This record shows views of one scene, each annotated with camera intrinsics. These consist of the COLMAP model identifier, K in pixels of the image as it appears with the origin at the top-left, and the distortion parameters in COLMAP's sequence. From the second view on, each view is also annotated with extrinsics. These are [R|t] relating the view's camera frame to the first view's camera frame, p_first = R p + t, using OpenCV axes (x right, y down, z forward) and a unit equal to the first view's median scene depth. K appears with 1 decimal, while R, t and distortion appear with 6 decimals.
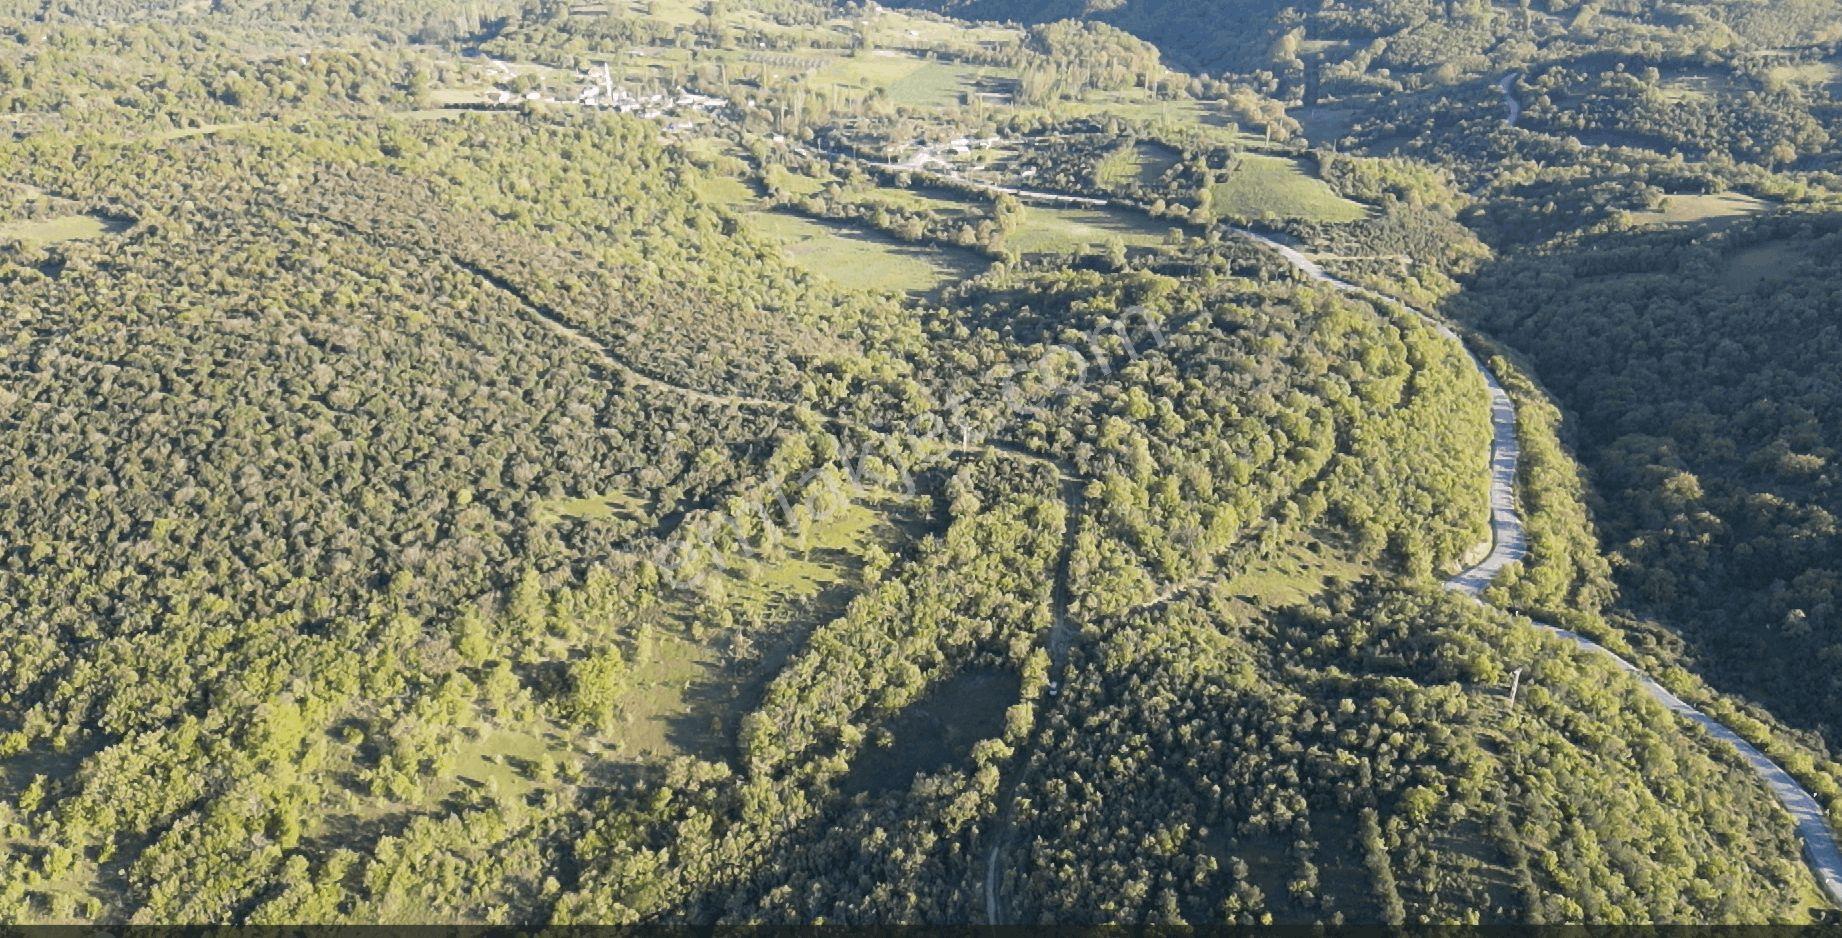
lens RADIAL K [[1476.0, 0, 873.9], [0, 1476.0, 498.9], [0, 0, 1]] dist [0.103707, -0.123520]
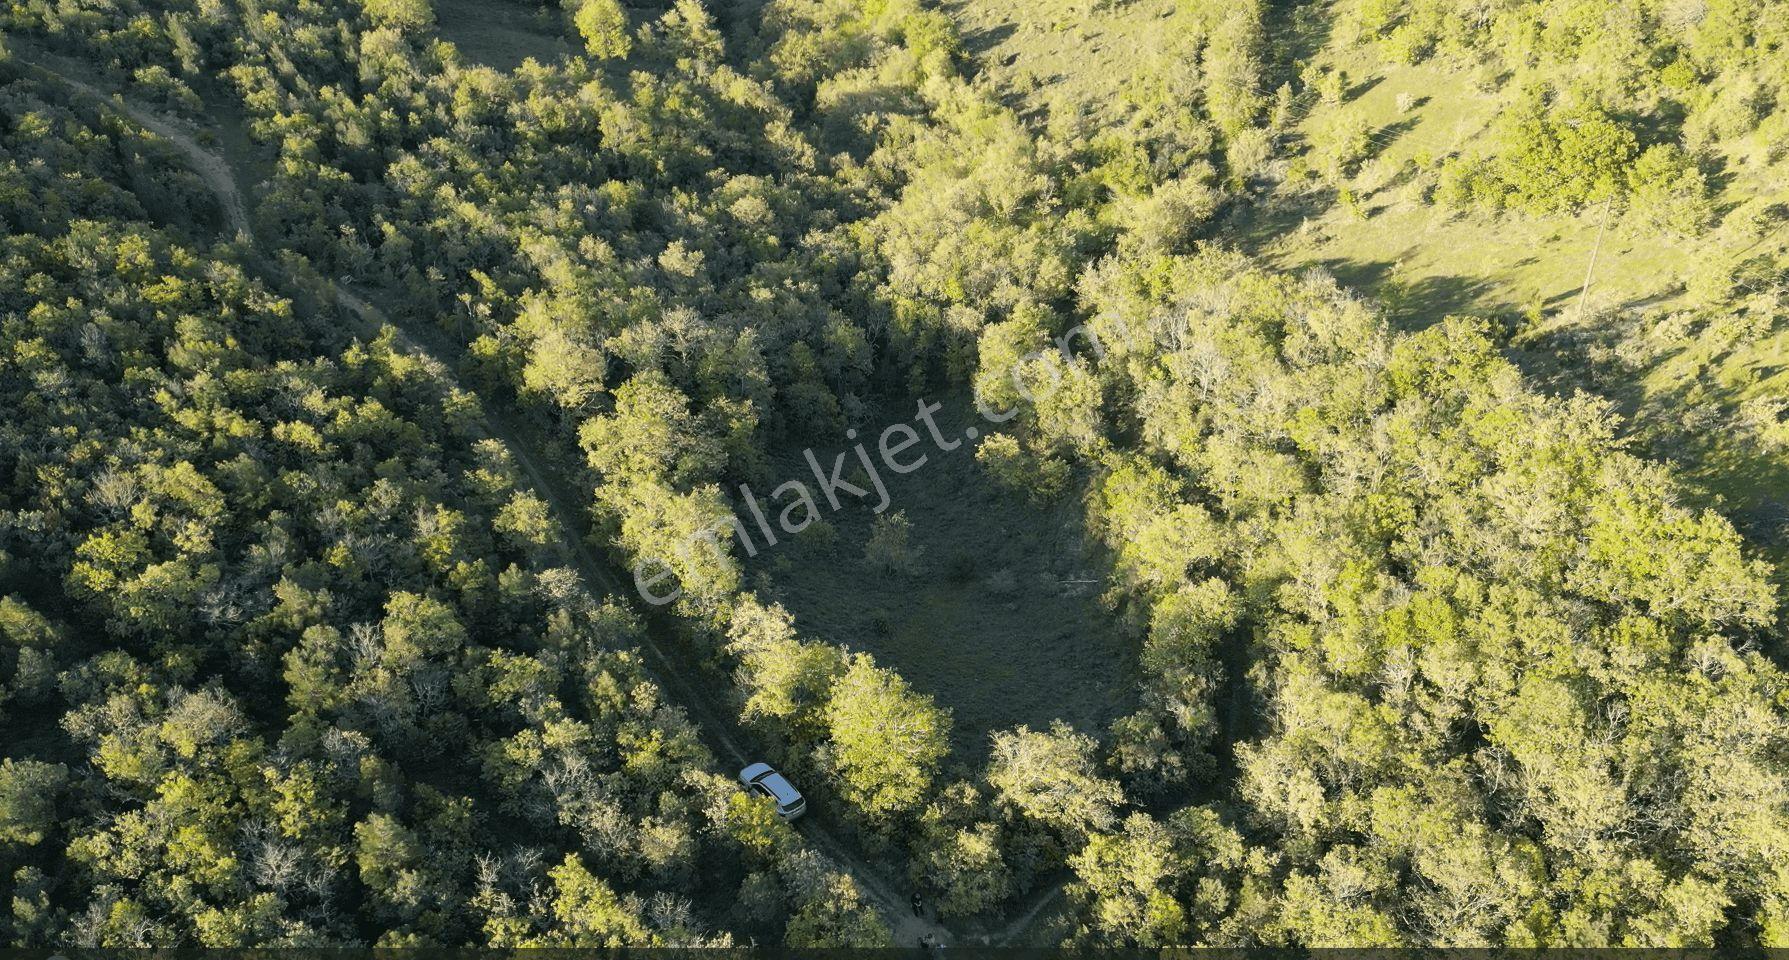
lens RADIAL K [[1413.0, 0, 889.9], [0, 1413.0, 537.5], [0, 0, 1]] dist [0.088672, -0.106740]
pose [[-0.621135, 0.486000, -0.614813, 0.181507], [-0.371877, 0.507777, 0.777091, -0.050636], [0.689854, 0.711313, -0.134666, 0.824264]]
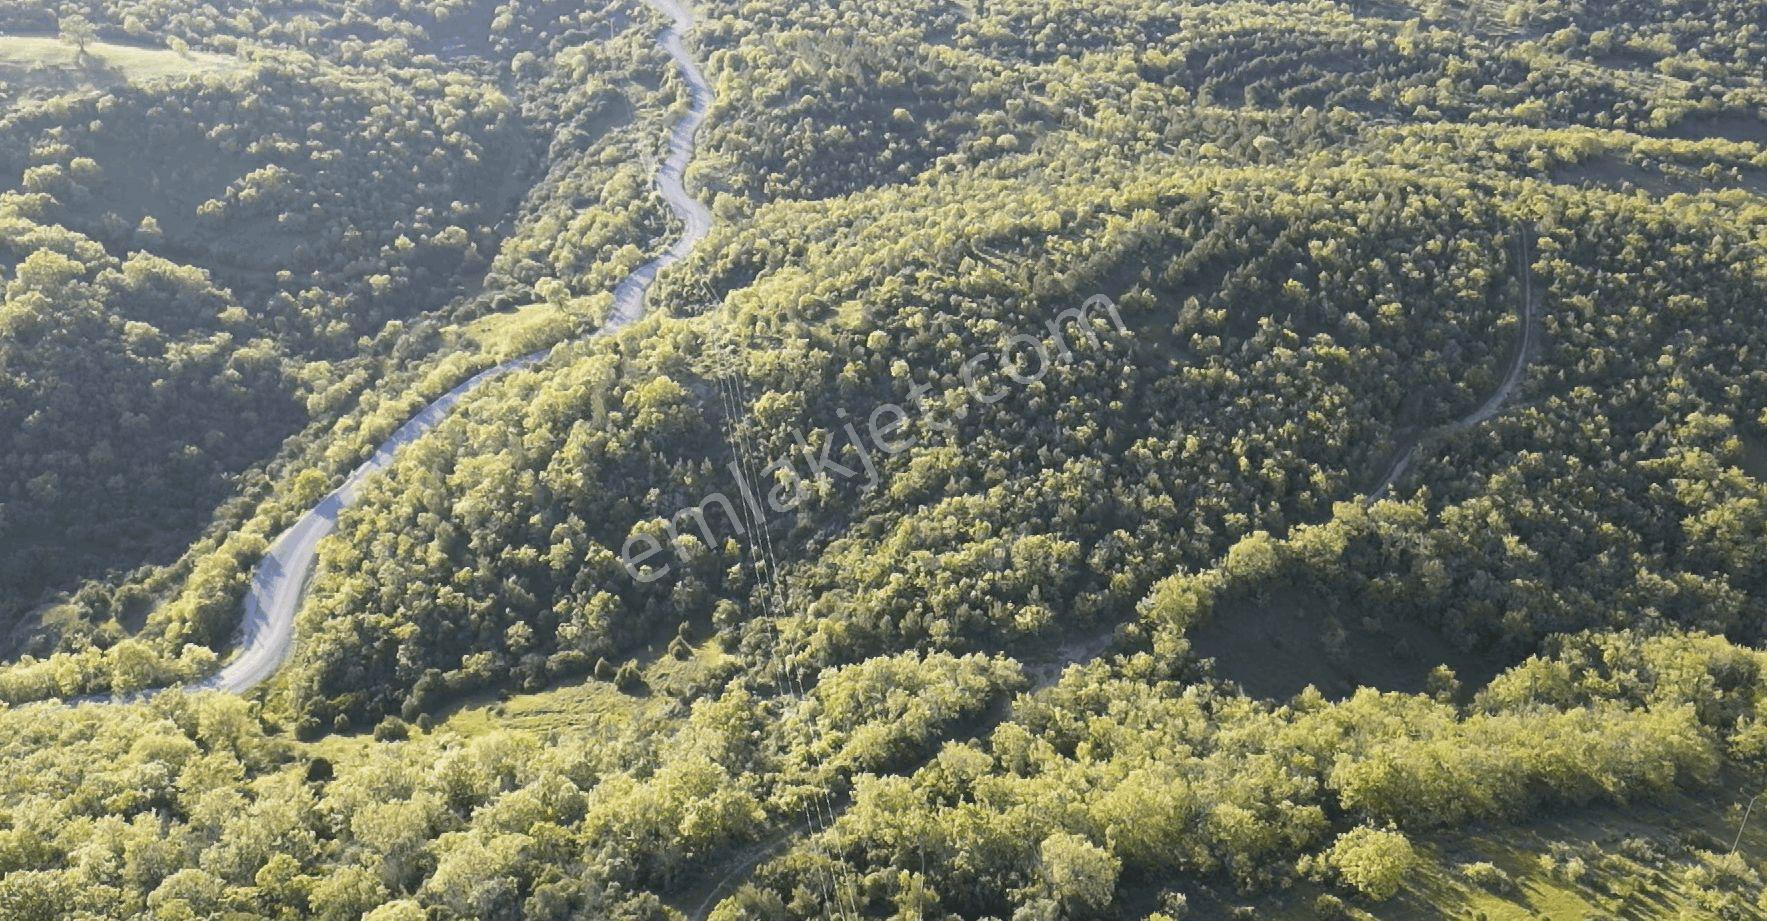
lens RADIAL K [[1378.7, 0, 888.2], [0, 1378.7, 500.7], [0, 0, 1]] dist [0.088205, -0.100310]
pose [[-0.856034, -0.257320, 0.448321, -0.028925], [0.243288, 0.564673, 0.788641, -0.317067], [-0.456088, 0.784175, -0.420776, 1.029076]]
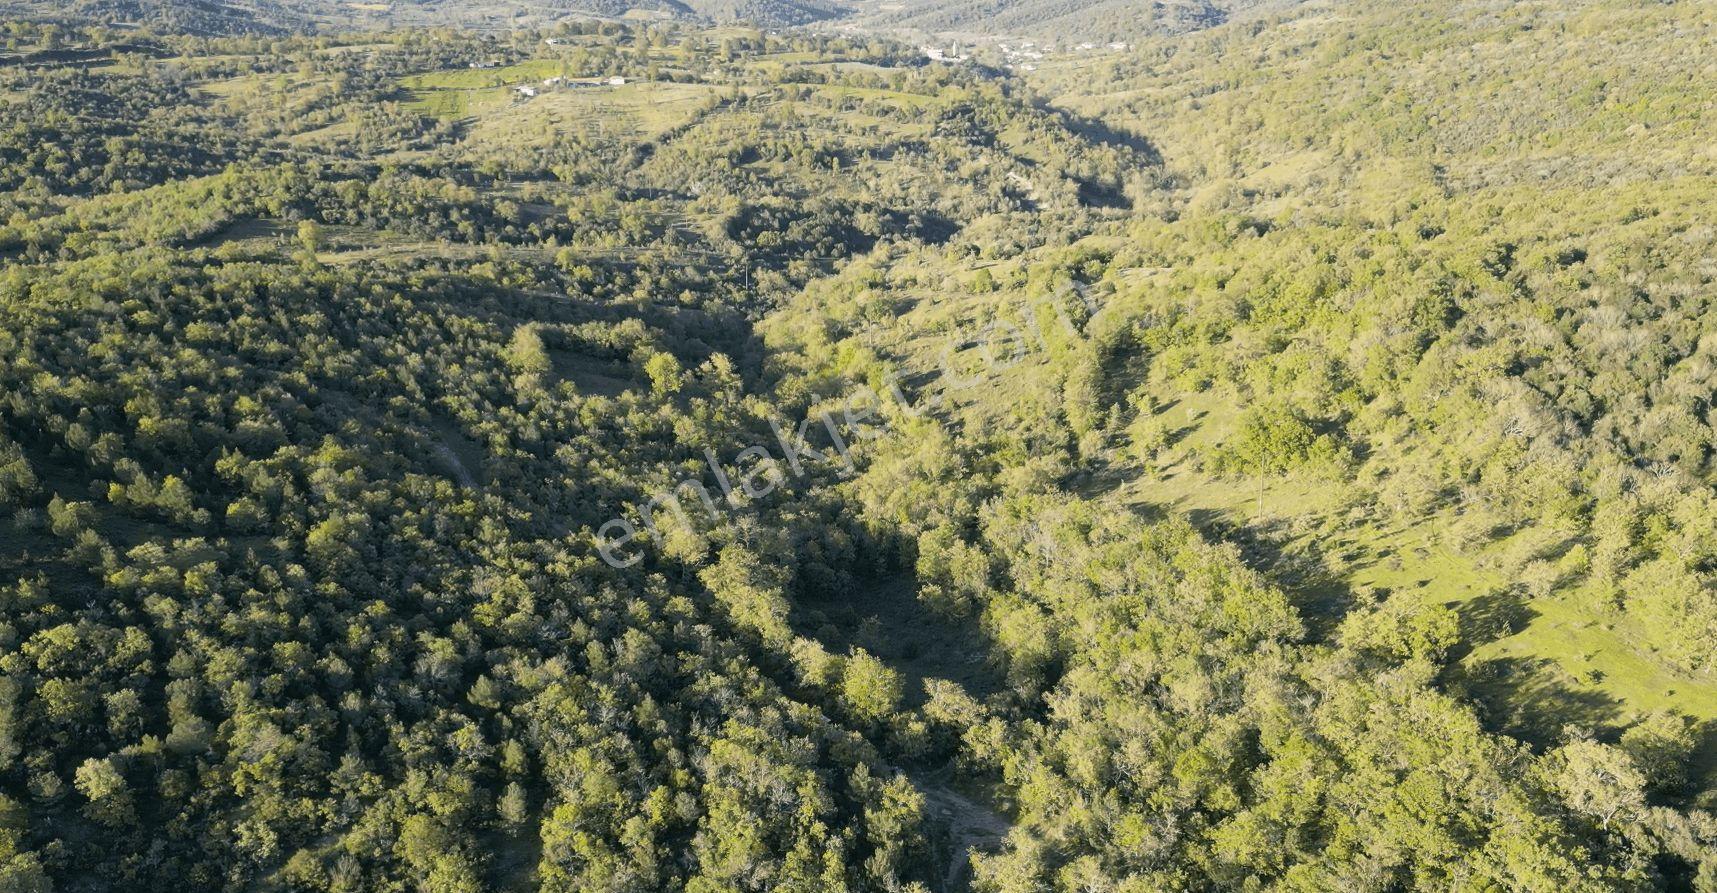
lens RADIAL K [[1383.7, 0, 853.4], [0, 1383.7, 484.1], [0, 0, 1]] dist [0.166934, -0.449238]
pose [[-0.614166, 0.309601, -0.725912, 0.322589], [-0.373104, 0.696630, 0.612781, -0.147788], [0.695409, 0.647190, -0.312333, 0.888227]]
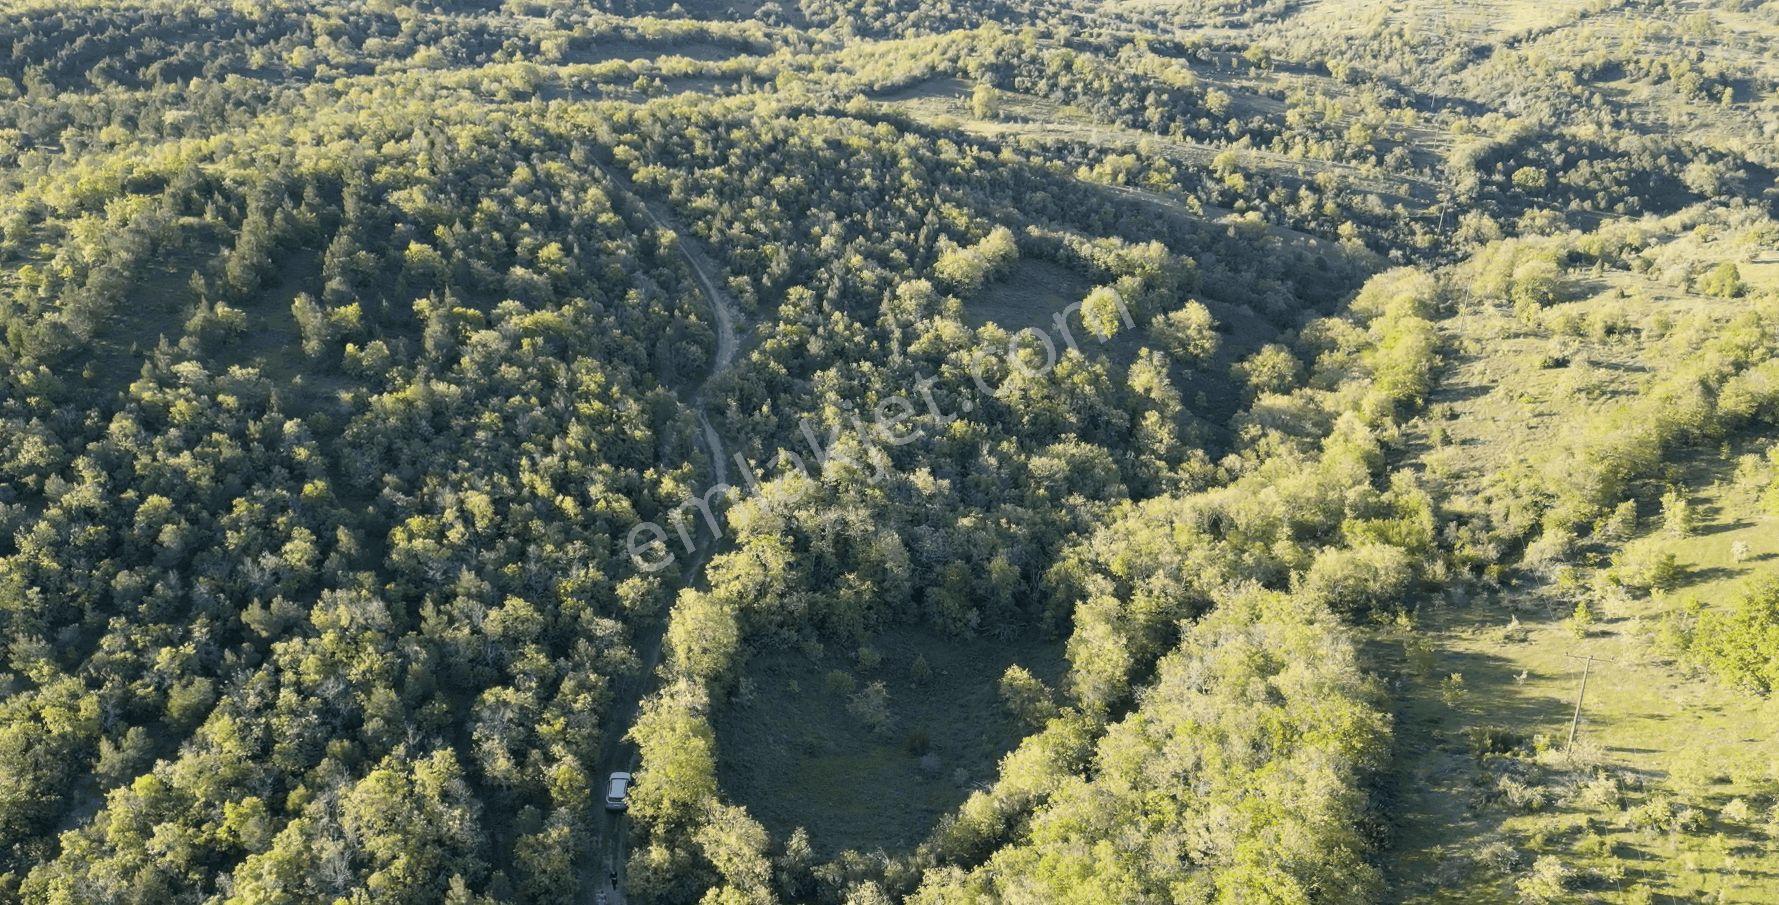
lens RADIAL K [[1397.9, 0, 843.7], [0, 1397.9, 497.9], [0, 0, 1]] dist [0.098944, -0.112169]
pose [[-0.965038, 0.122607, -0.231666, 0.112994], [-0.124180, 0.564495, 0.816042, -0.147313], [0.230827, 0.816280, -0.529534, 0.918187]]
